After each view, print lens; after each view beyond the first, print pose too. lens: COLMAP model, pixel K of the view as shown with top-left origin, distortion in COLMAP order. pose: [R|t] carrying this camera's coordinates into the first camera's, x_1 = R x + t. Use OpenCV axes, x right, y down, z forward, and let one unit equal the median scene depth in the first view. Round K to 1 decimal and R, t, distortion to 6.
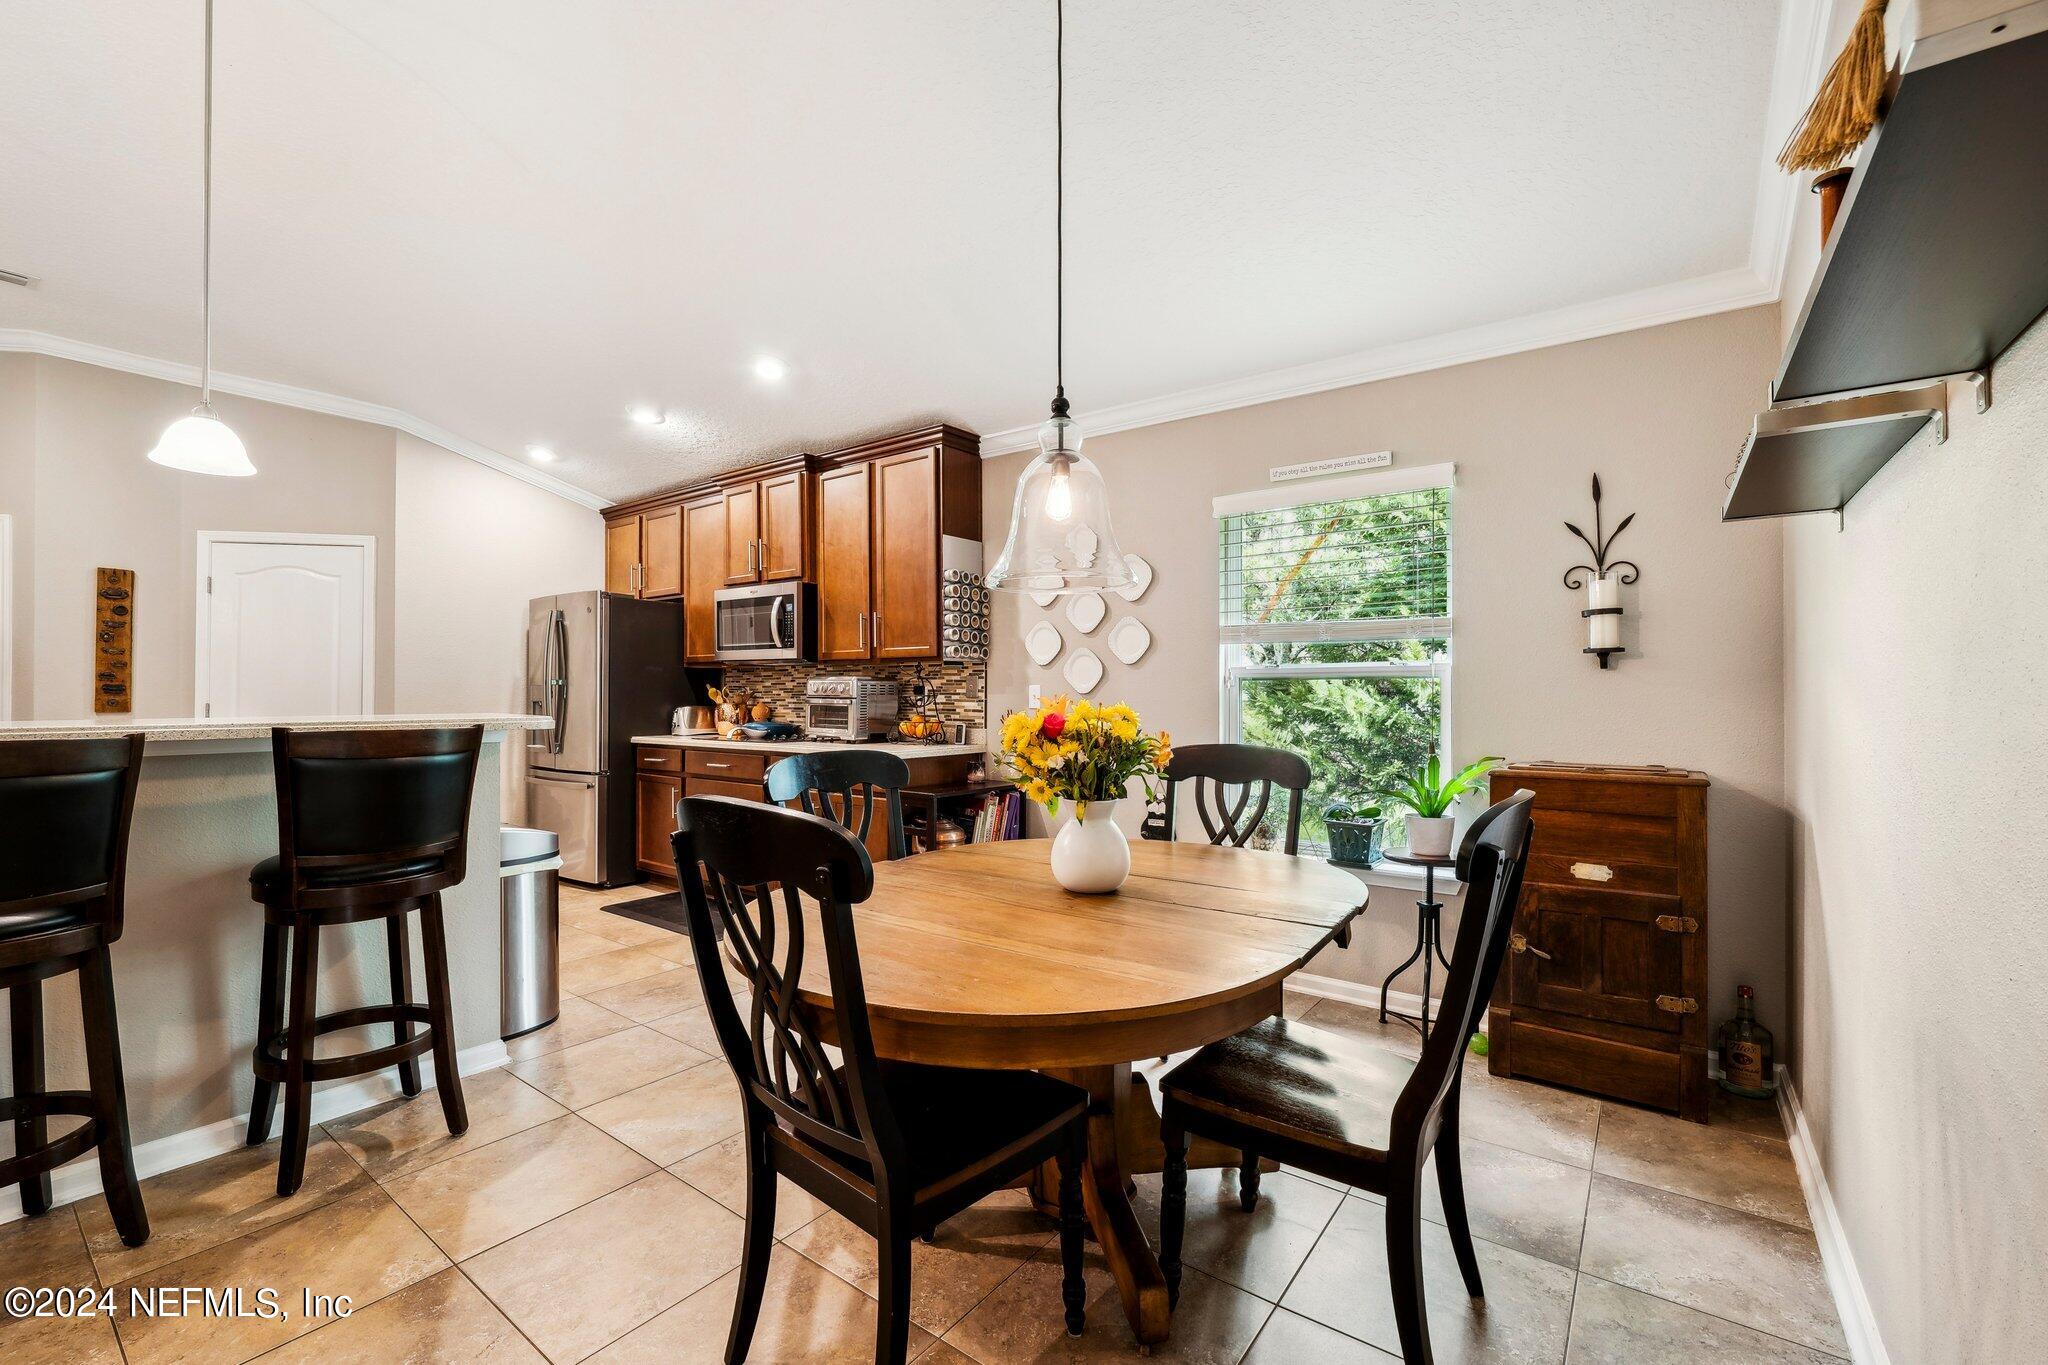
lens RADIAL K [[857.3, 0, 1013.5], [0, 857.3, 687.3], [0, 0, 1]] dist [-0.011393, 0.000509]
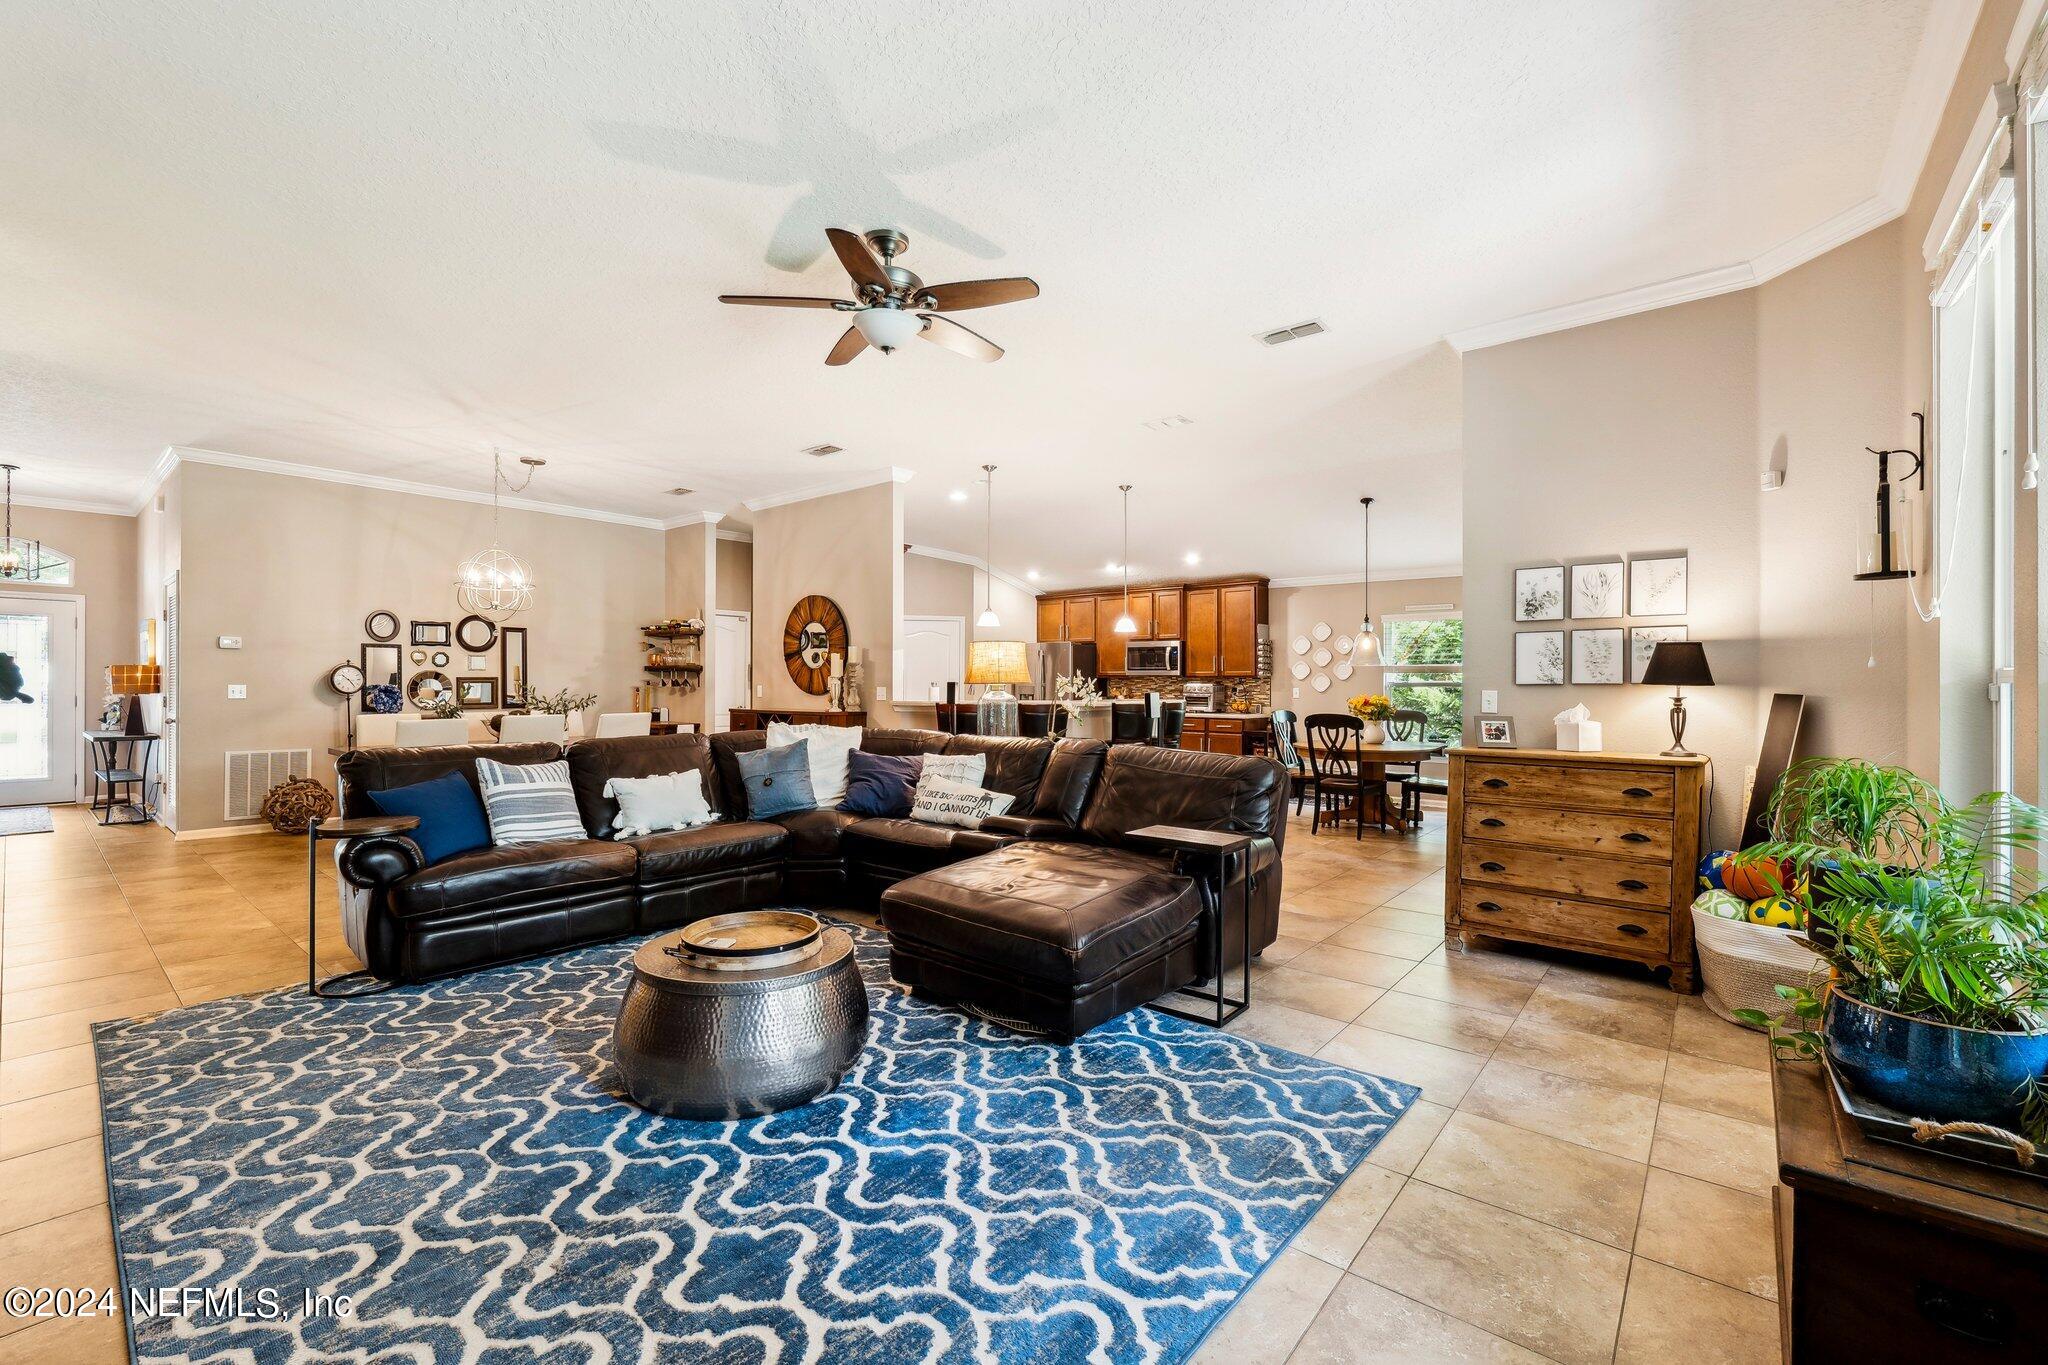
lens RADIAL K [[857.3, 0, 1024.8], [0, 857.3, 689.5], [0, 0, 1]] dist [-0.011393, 0.000509]
pose [[0.999167, 0.002483, -0.040725, -0.582780], [-0.001912, 0.999899, 0.014053, -0.028067], [0.040756, -0.013963, 0.999072, -1.280755]]
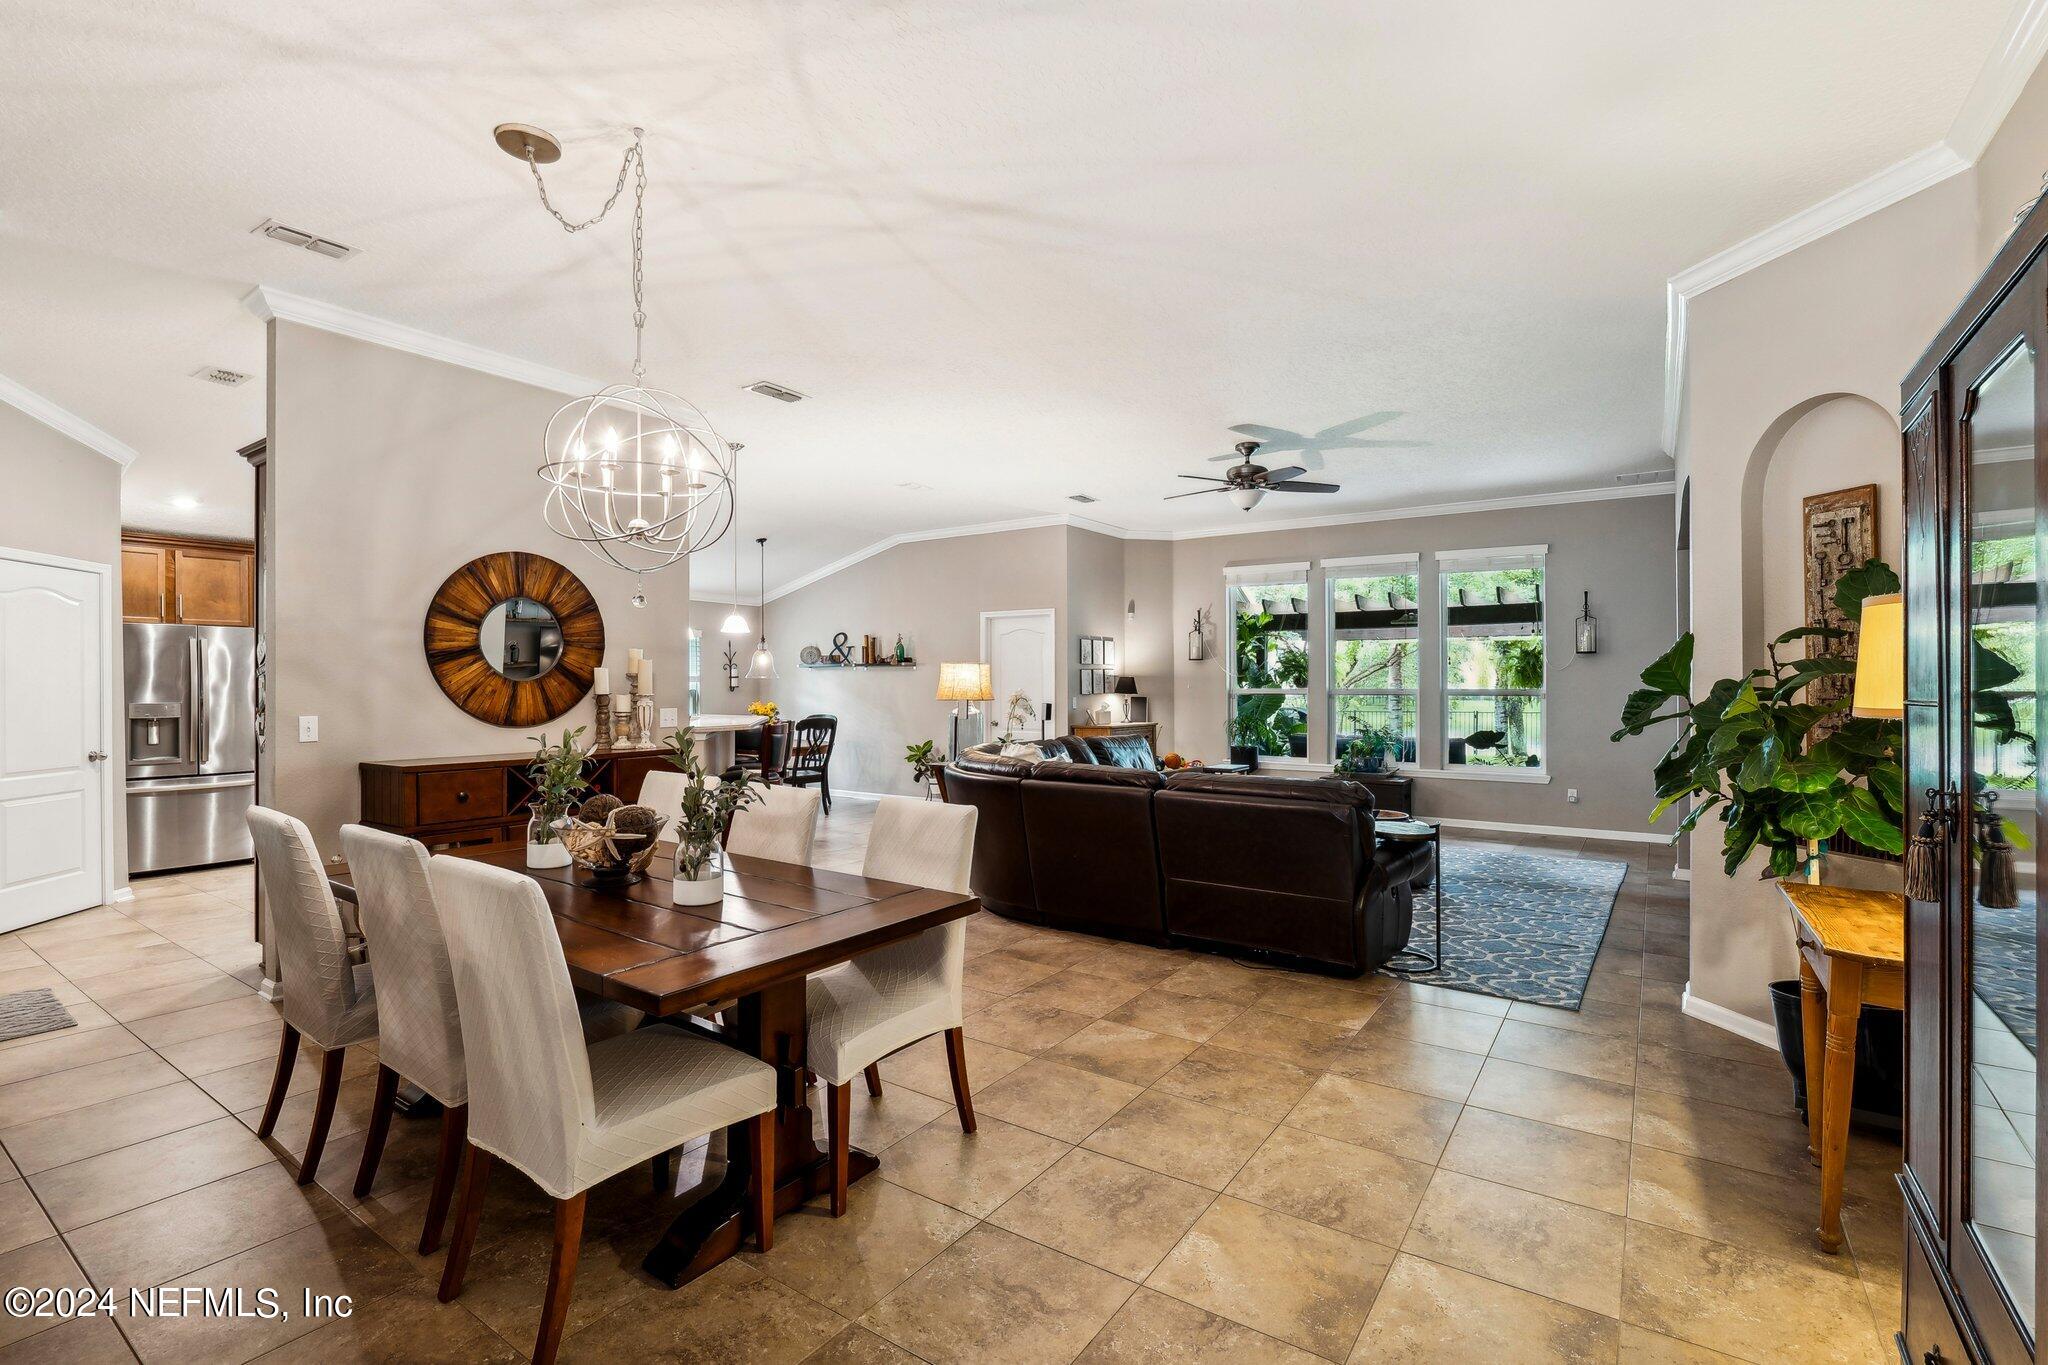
lens RADIAL K [[904.0, 0, 1029.4], [0, 904.0, 675.5], [0, 0, 1]] dist [-0.020913, -0.000274]
pose [[-0.042132, 0.007043, 0.999087, -2.151031], [-0.009091, 0.999931, -0.007432, -0.047941], [-0.999071, -0.009396, -0.042065, -0.103849]]
